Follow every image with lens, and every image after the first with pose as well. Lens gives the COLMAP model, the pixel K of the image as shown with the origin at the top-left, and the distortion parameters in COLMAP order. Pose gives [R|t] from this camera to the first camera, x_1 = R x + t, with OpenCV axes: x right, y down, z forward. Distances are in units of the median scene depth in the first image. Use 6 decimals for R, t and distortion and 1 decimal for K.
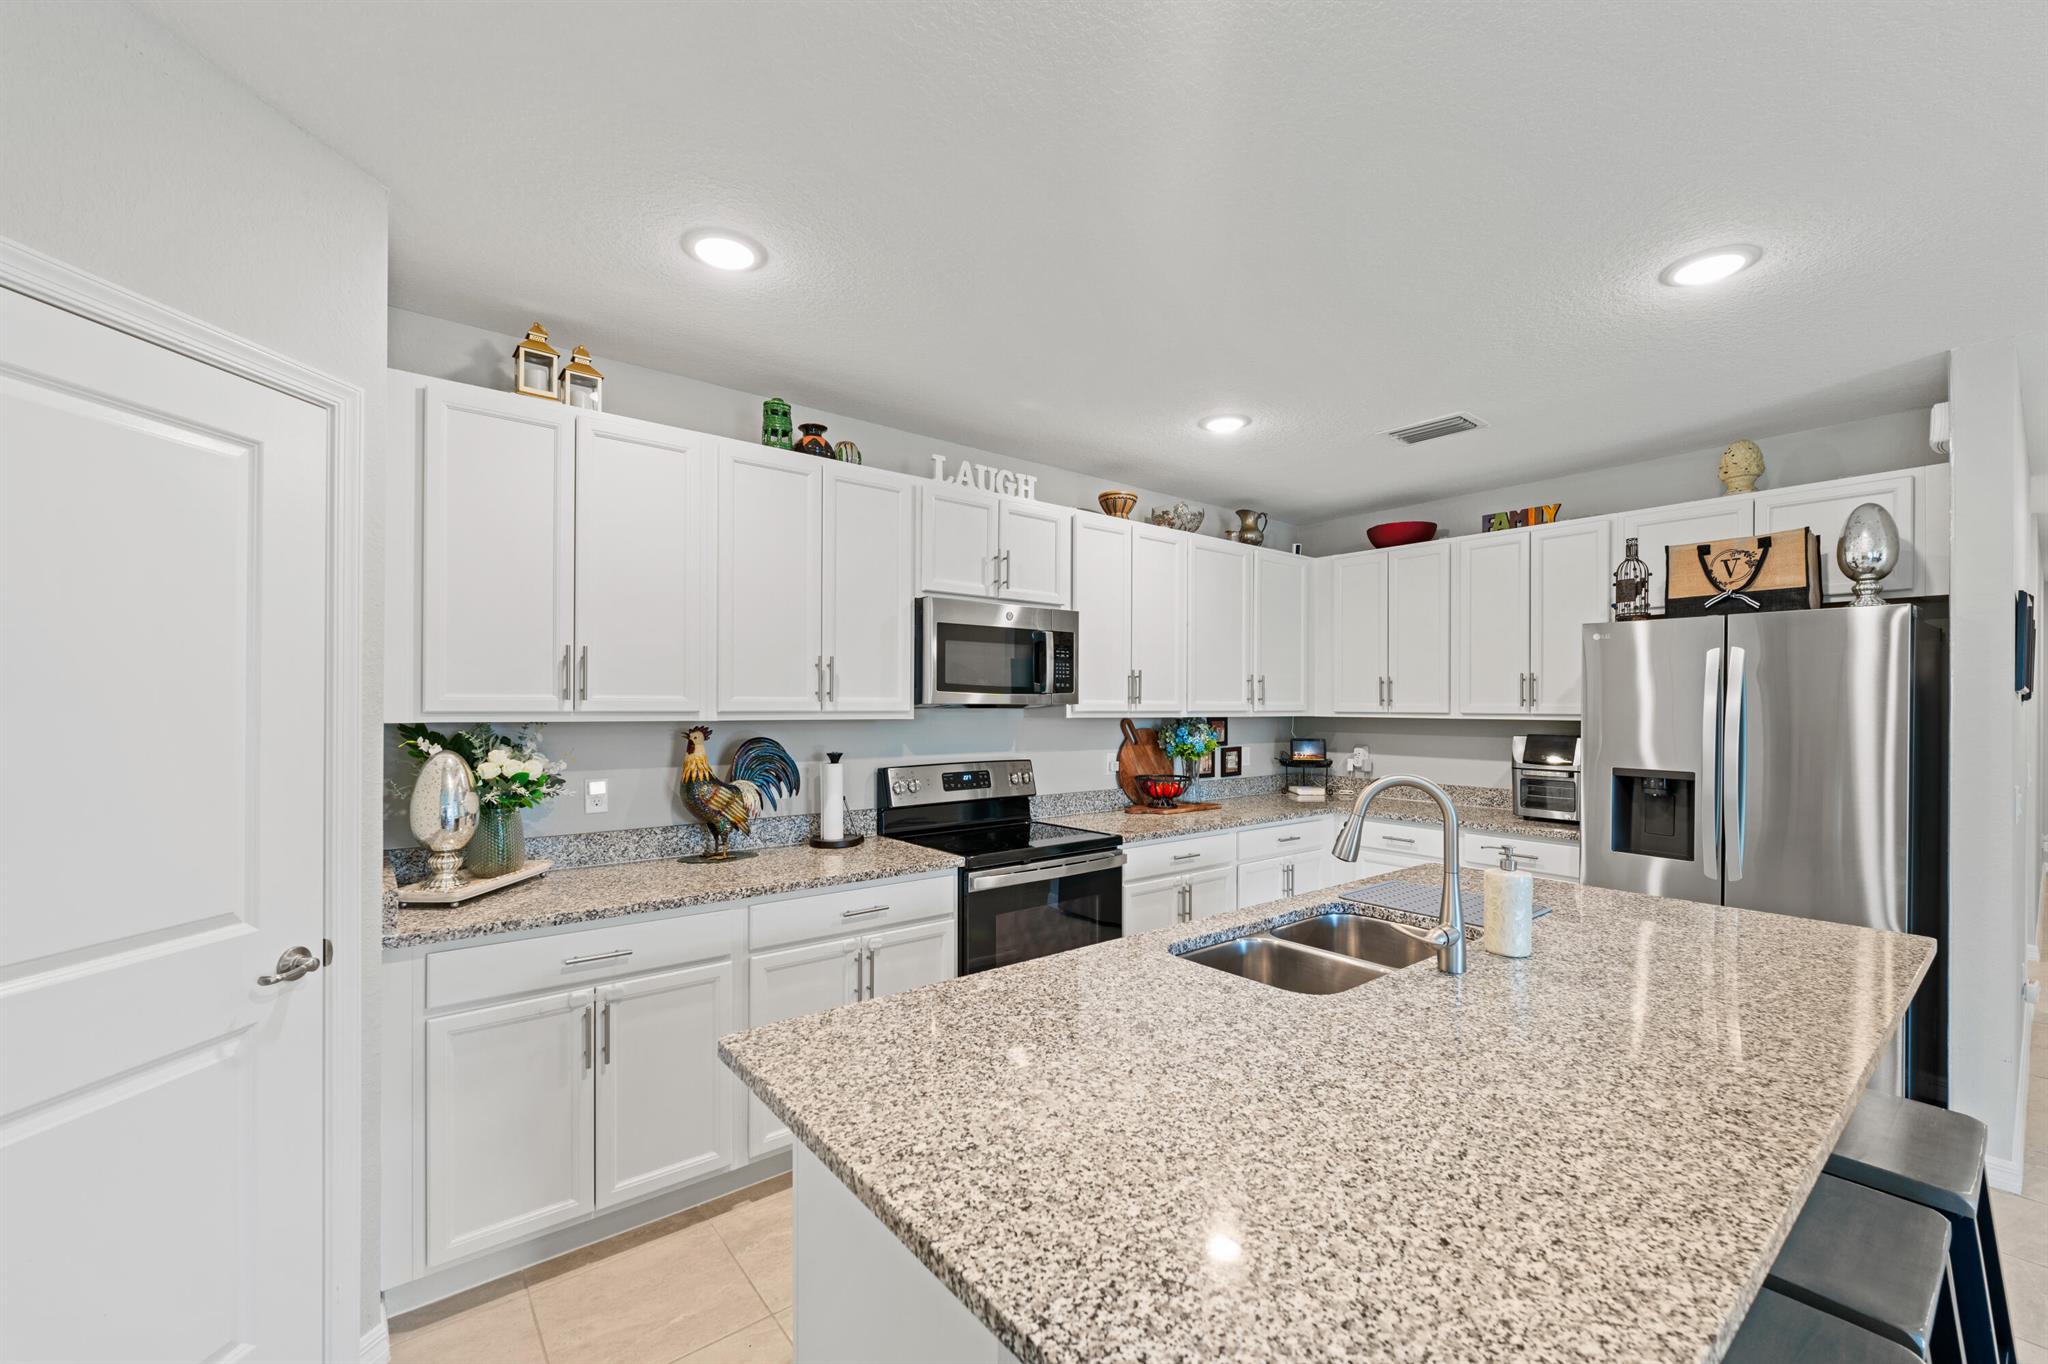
lens RADIAL K [[827.6, 0, 1018.7], [0, 827.6, 704.9], [0, 0, 1]] dist [-0.000177, -0.000437]
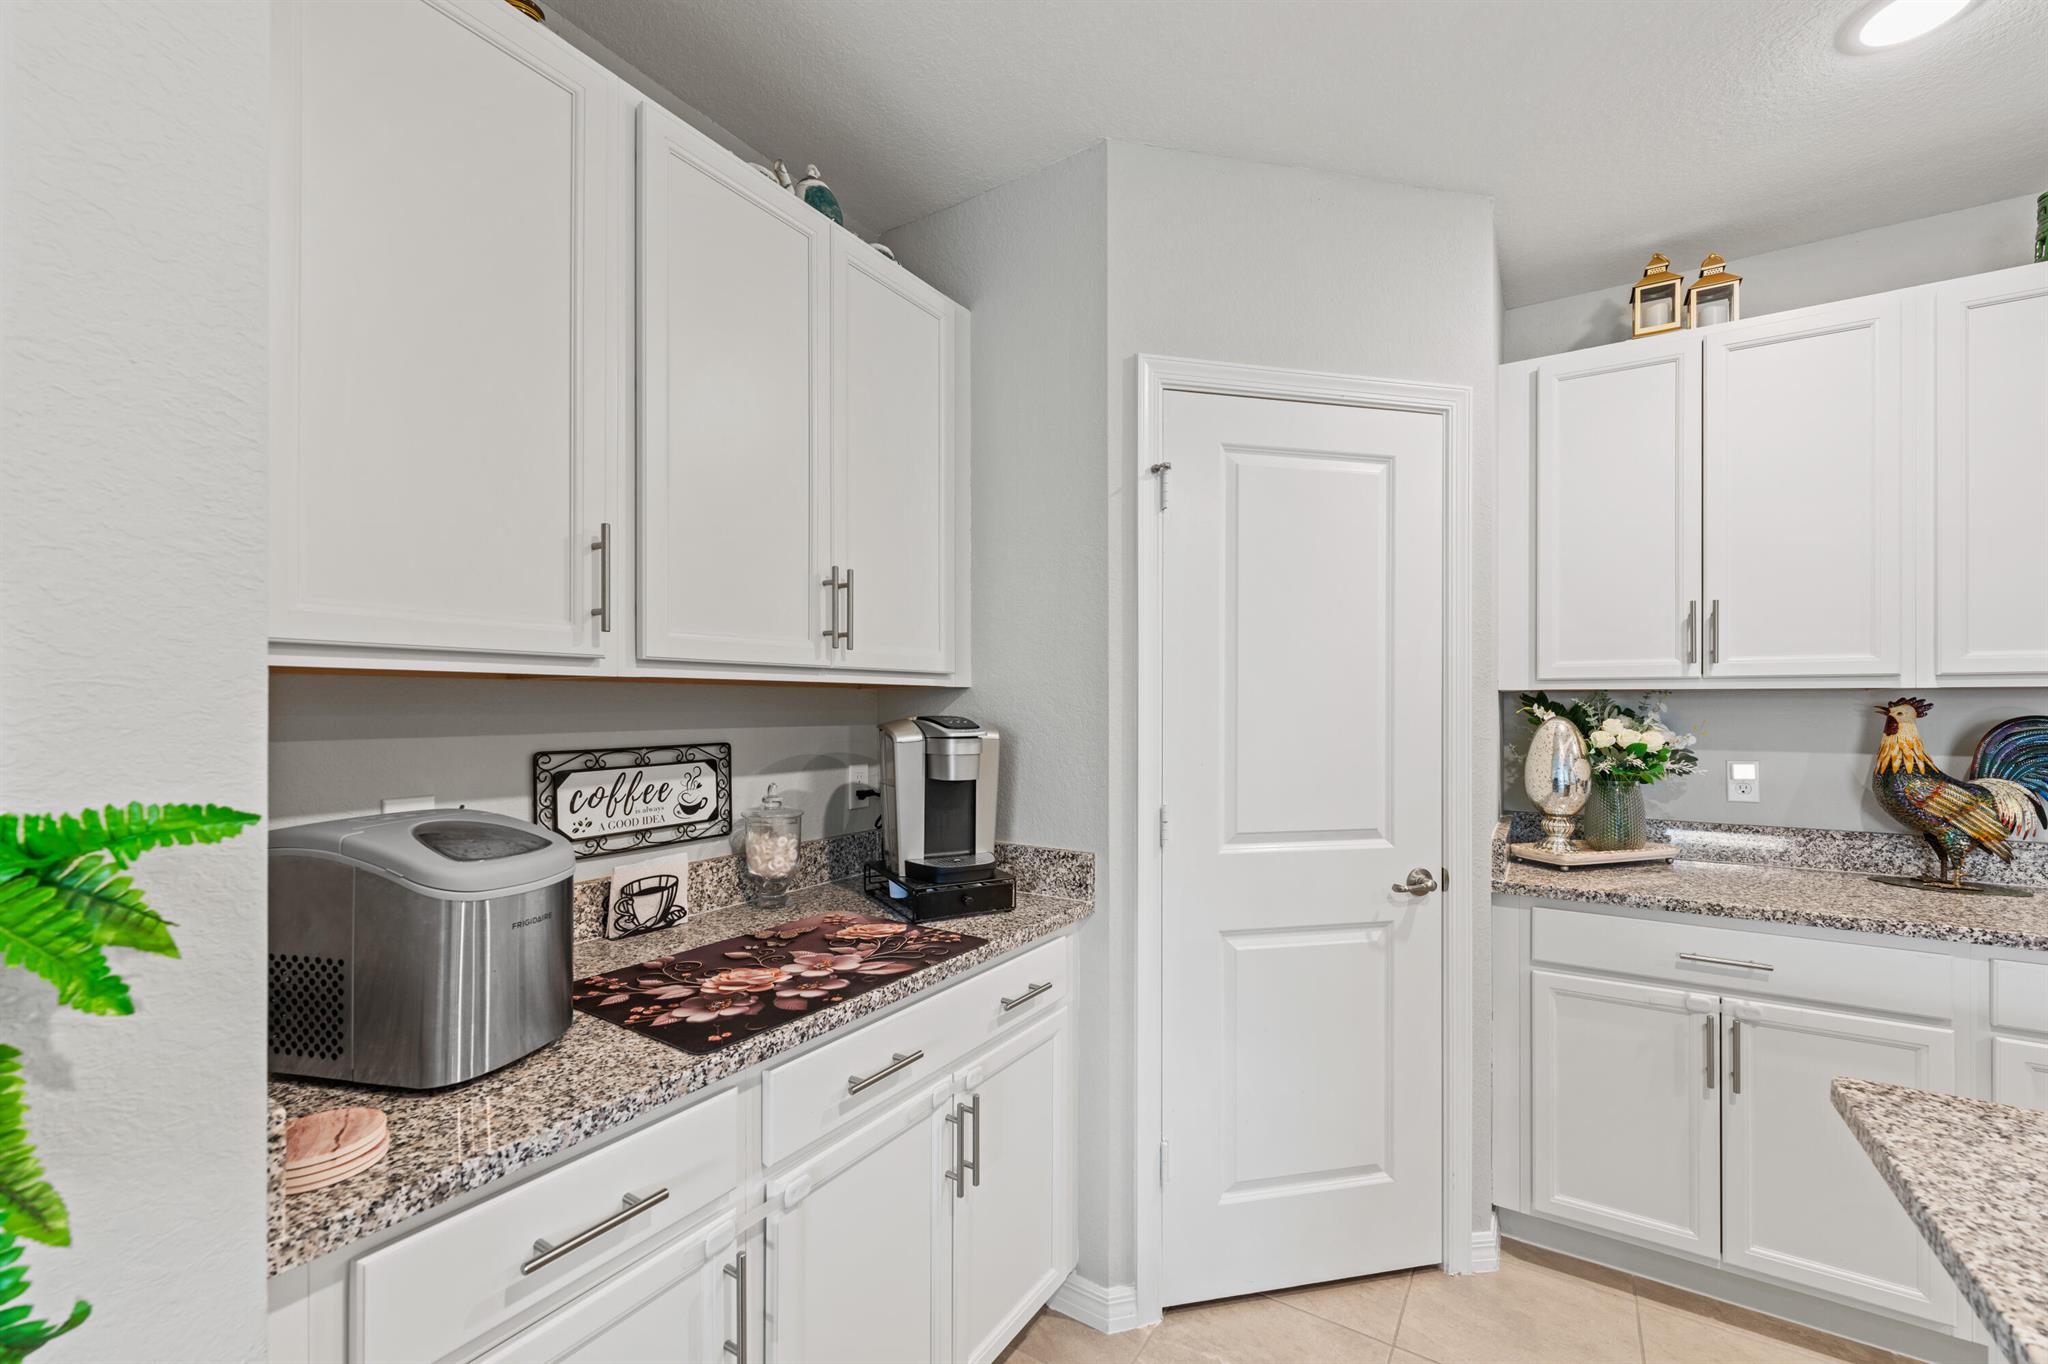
lens RADIAL K [[827.6, 0, 1023.6], [0, 827.6, 702.7], [0, 0, 1]] dist [-0.000177, -0.000437]
pose [[0.321775, -0.005995, -0.946797, 0.056173], [-0.001080, 0.999977, -0.006699, 0.041754], [0.946816, 0.003179, 0.321761, 0.045135]]
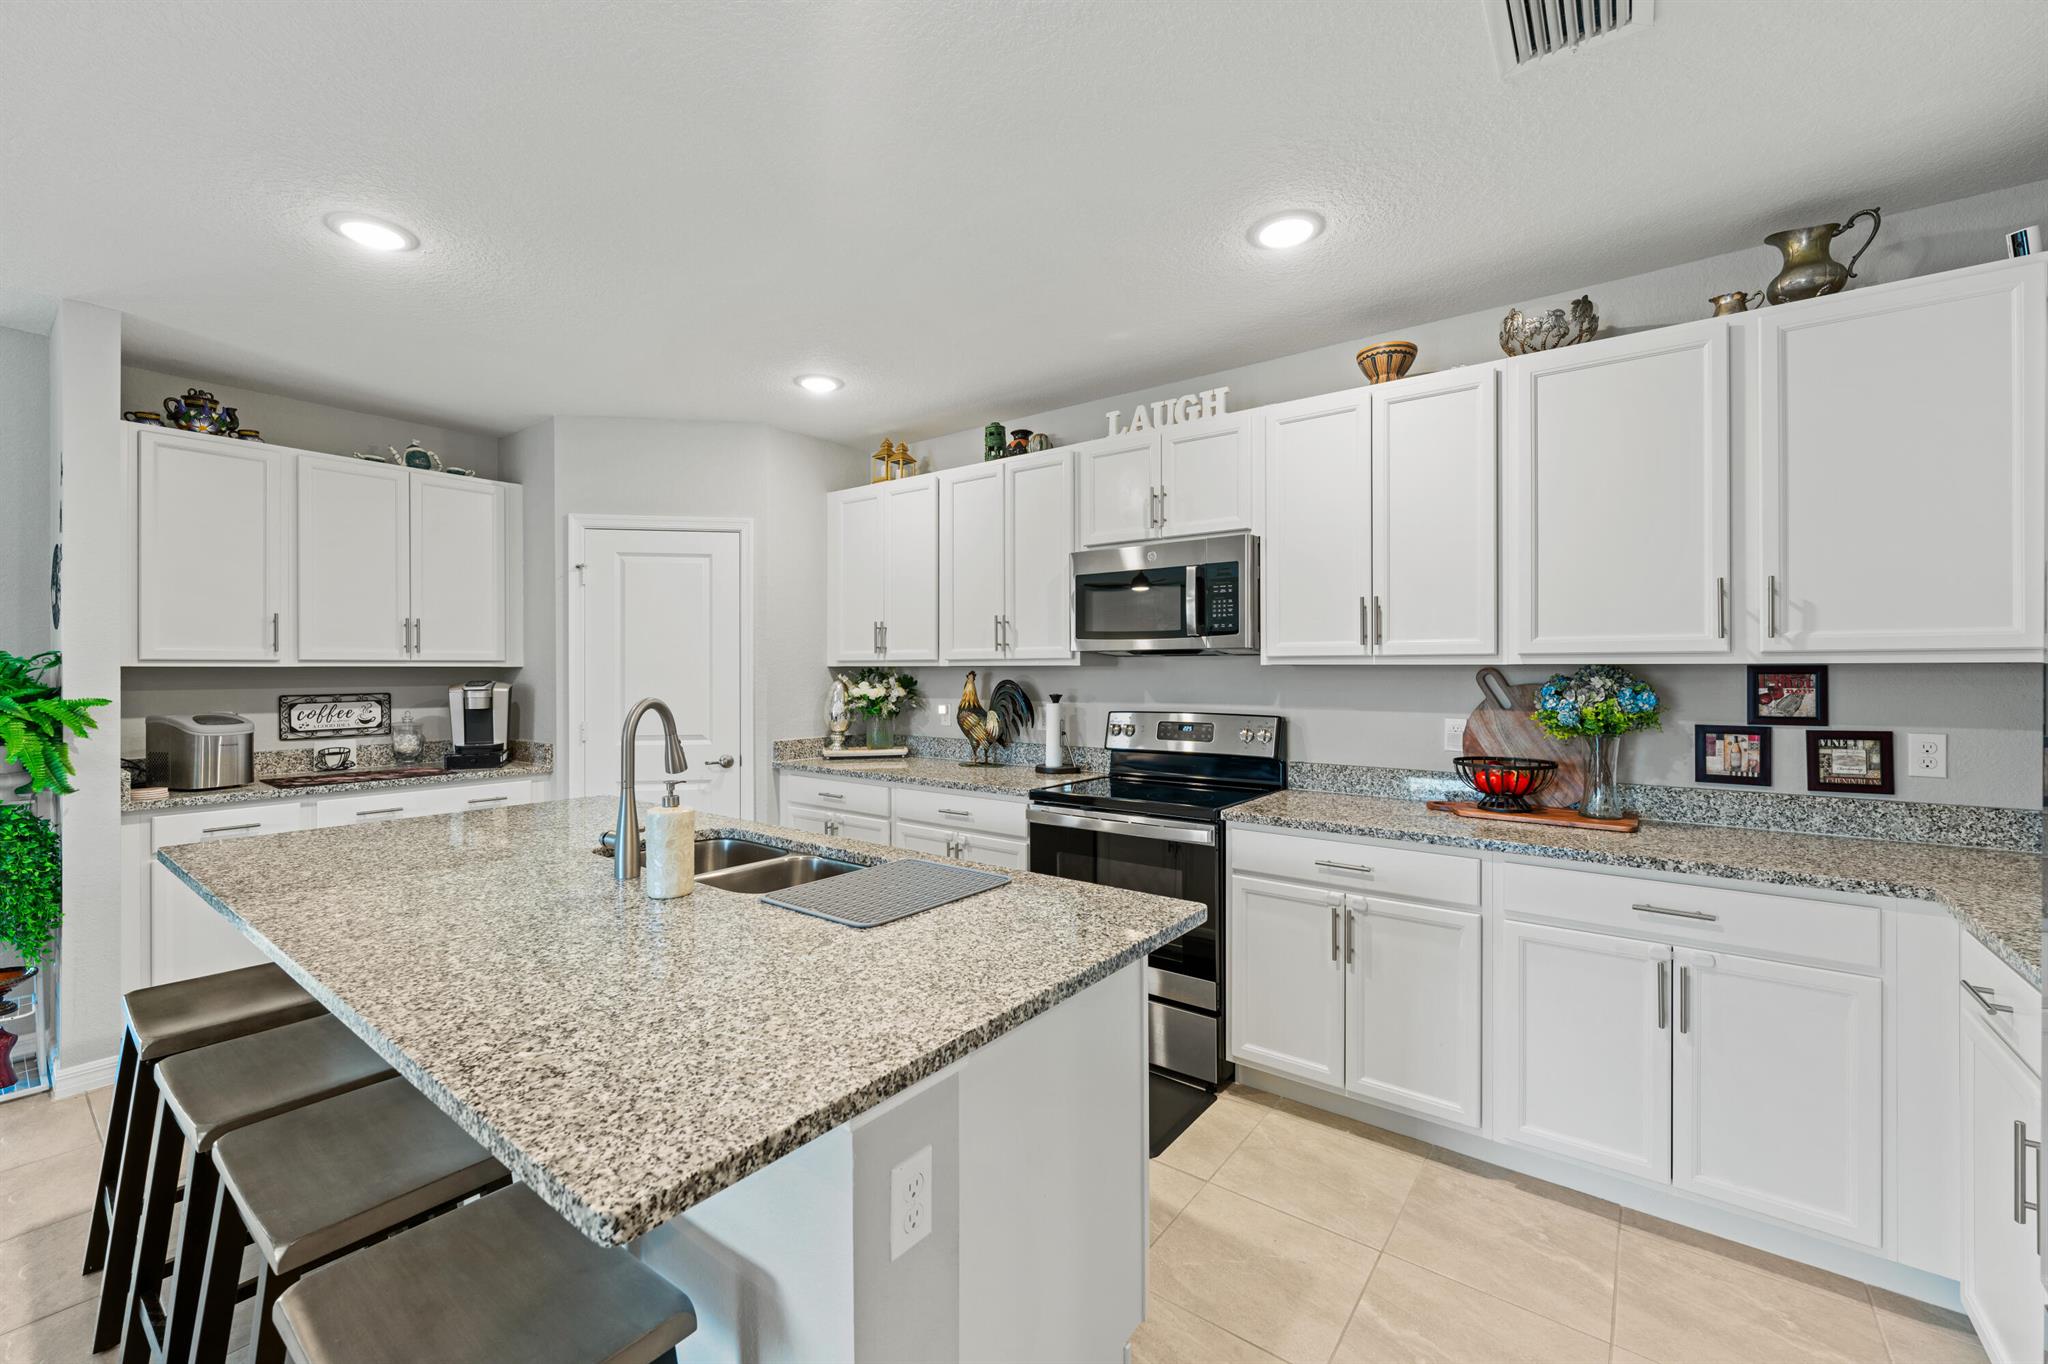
lens RADIAL K [[827.6, 0, 1022.3], [0, 827.6, 667.2], [0, 0, 1]] dist [-0.000177, -0.000437]
pose [[0.245411, -0.007584, -0.969389, 1.195561], [0.001904, 0.999971, -0.007342, 0.035744], [0.969417, -0.000044, 0.245419, 0.862349]]
